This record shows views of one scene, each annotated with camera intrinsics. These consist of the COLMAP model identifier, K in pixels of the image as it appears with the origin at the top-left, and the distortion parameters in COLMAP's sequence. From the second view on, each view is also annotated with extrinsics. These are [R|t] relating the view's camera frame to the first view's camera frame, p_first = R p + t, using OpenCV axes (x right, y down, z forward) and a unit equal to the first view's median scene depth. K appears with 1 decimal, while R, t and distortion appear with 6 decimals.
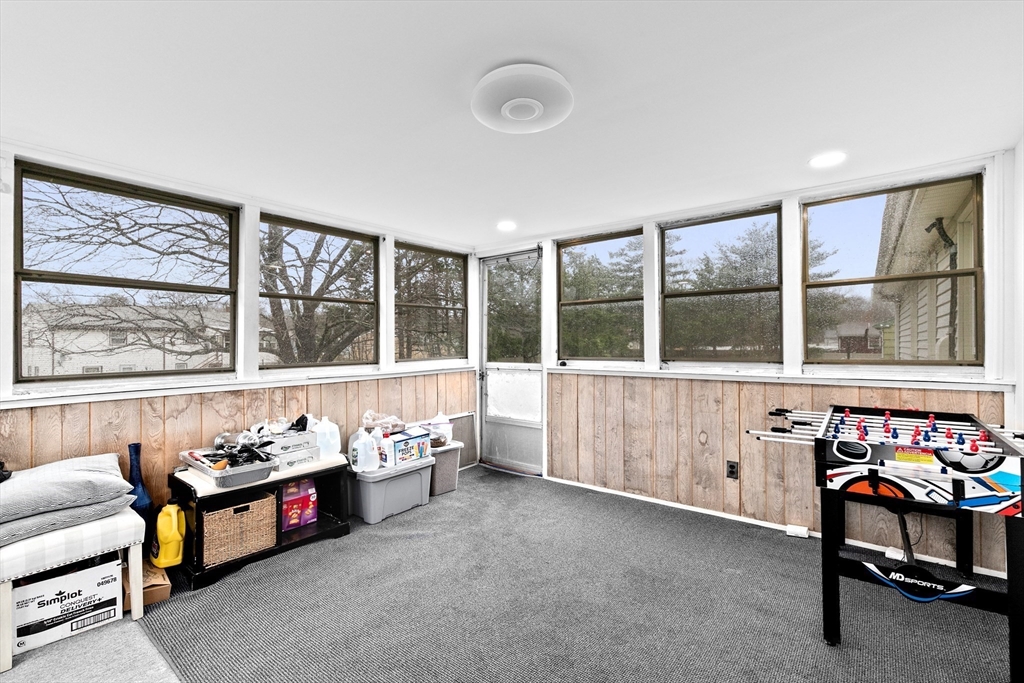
lens RADIAL K [[460.6, 0, 512.0], [0, 460.6, 341.5], [0, 0, 1]] dist [0.002888, 0.001006]
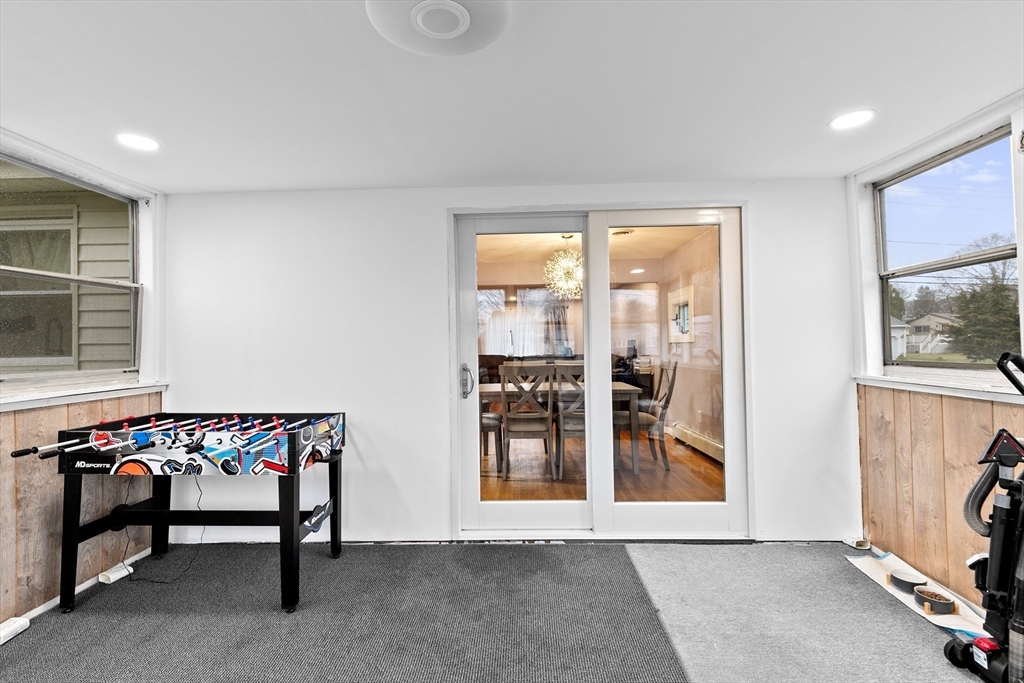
lens RADIAL K [[460.6, 0, 512.0], [0, 460.6, 341.5], [0, 0, 1]] dist [0.002888, 0.001006]
pose [[-0.580179, 0.014750, 0.814355, -0.423338], [0.010046, 0.999890, -0.010953, 0.000355], [-0.814427, 0.001826, -0.580263, 0.861068]]
